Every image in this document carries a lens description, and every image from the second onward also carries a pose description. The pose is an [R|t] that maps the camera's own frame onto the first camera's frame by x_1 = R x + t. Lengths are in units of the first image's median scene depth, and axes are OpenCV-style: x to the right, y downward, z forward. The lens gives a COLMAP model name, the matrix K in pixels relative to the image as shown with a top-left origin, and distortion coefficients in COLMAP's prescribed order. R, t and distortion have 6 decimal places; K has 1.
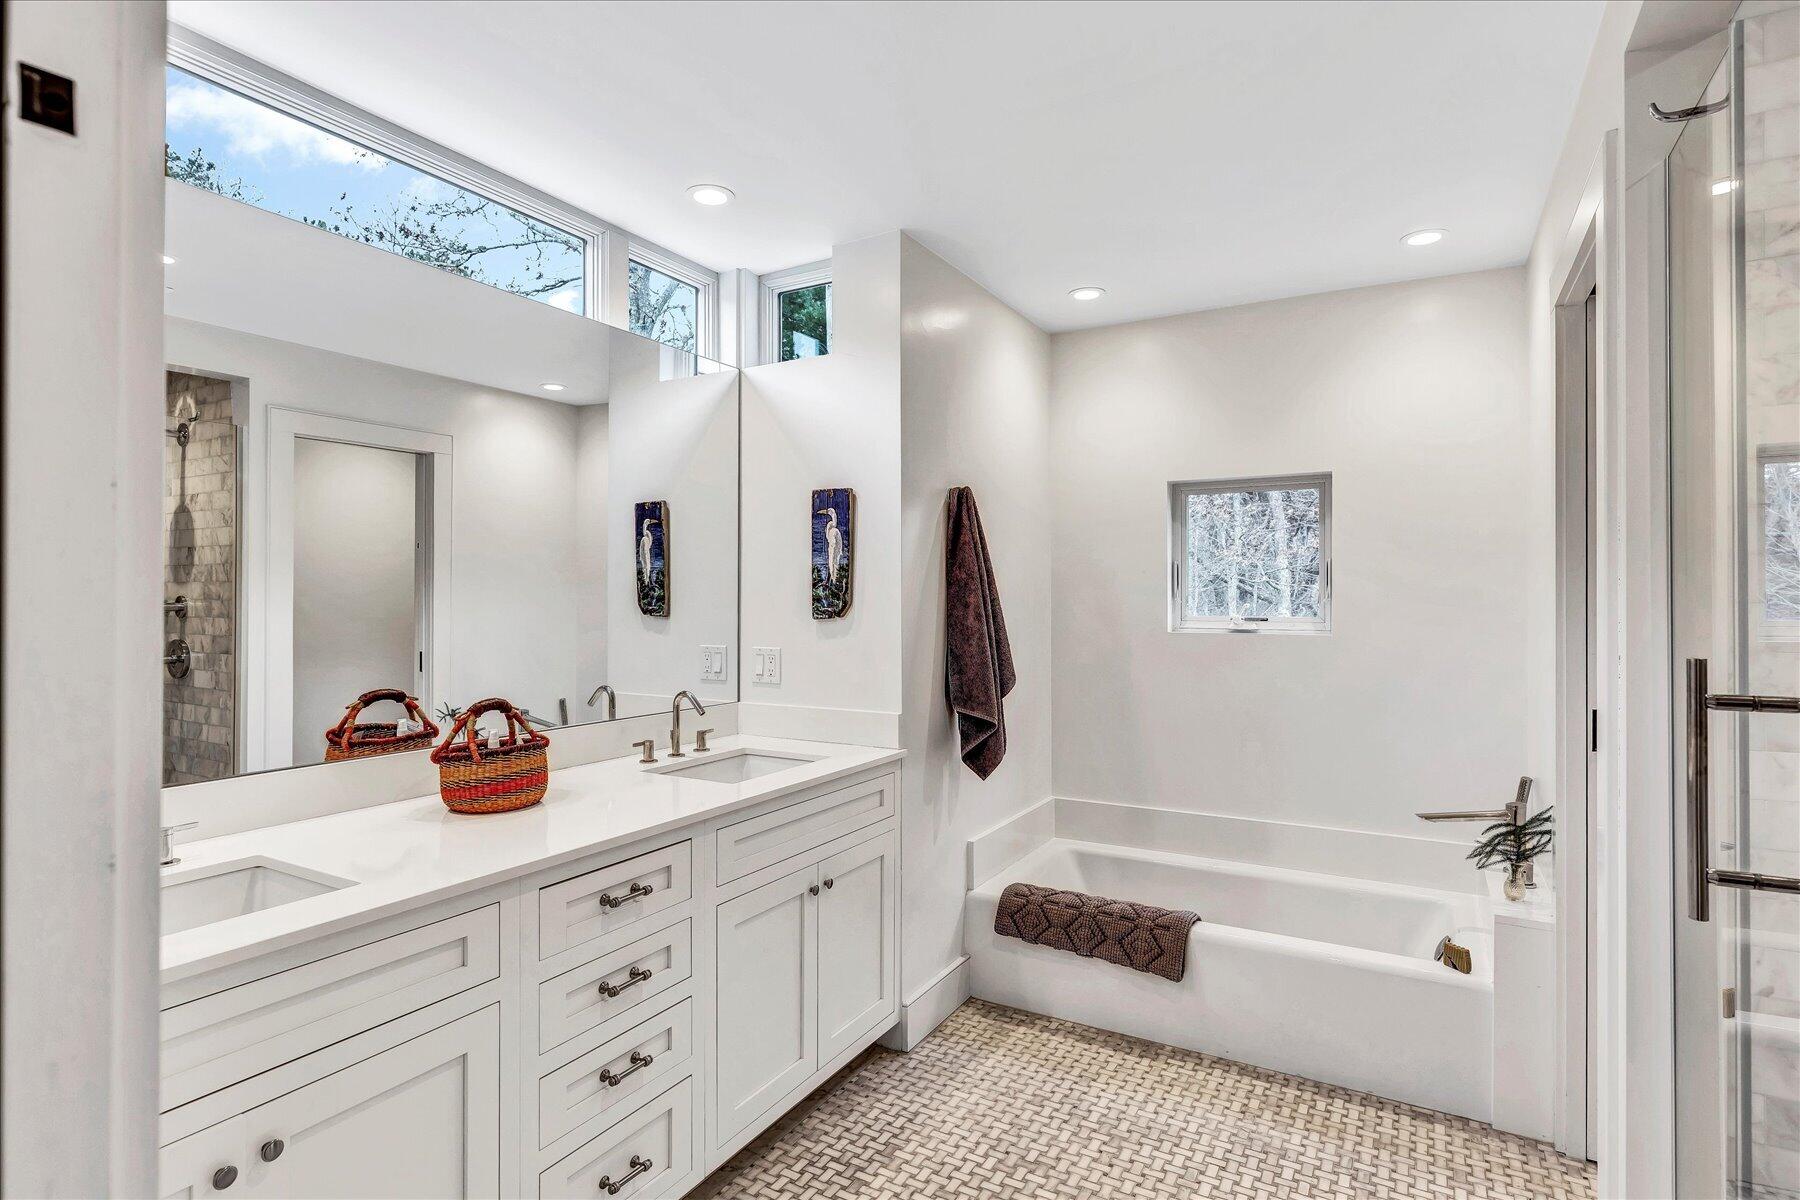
lens RADIAL K [[984.4, 0, 901.9], [0, 984.4, 594.3], [0, 0, 1]] dist [0.000701, -0.002940]
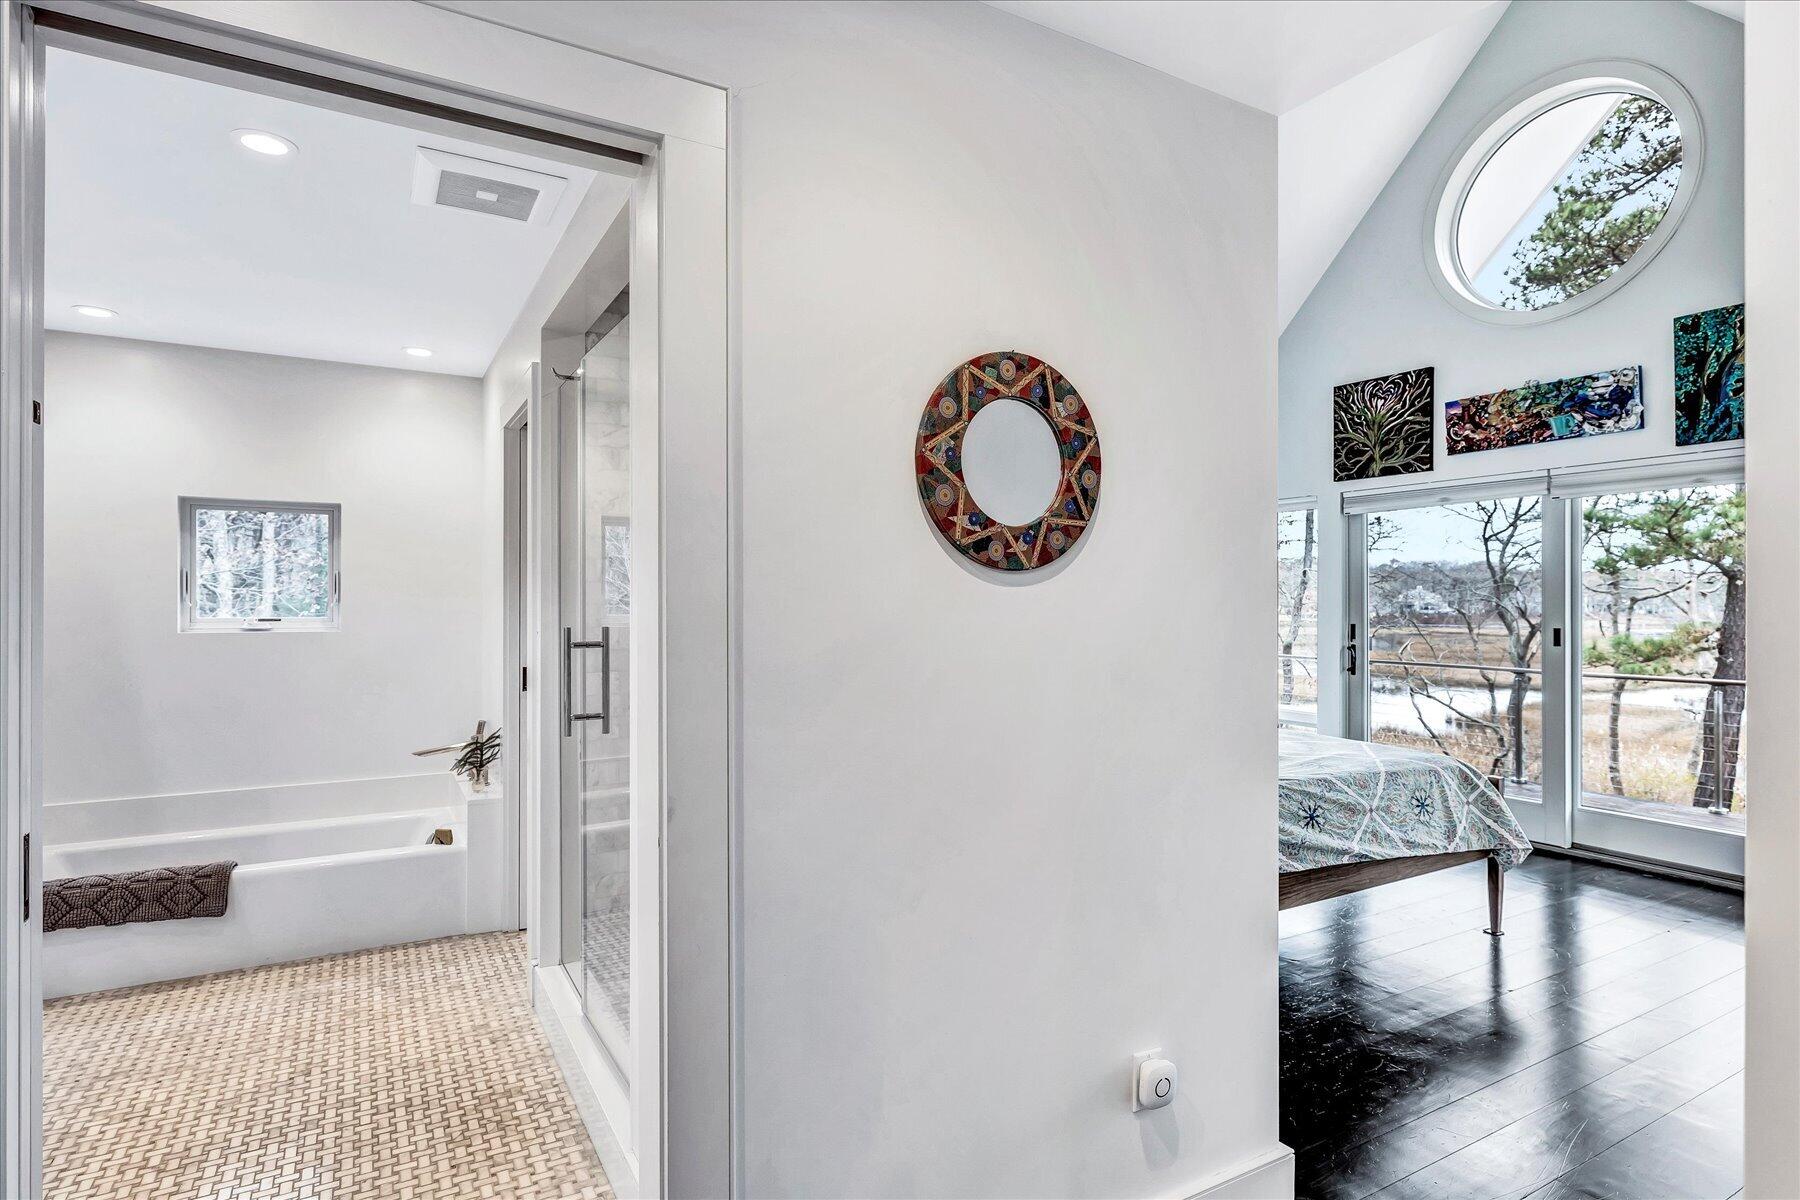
lens RADIAL K [[916.7, 0, 900.6], [0, 916.7, 597.9], [0, 0, 1]] dist [-0.000005, -0.000011]
pose [[0.529406, 0.001503, 0.848367, -0.258834], [-0.001413, 0.999999, -0.000890, -0.001392], [-0.848367, -0.000728, 0.529408, -0.343081]]
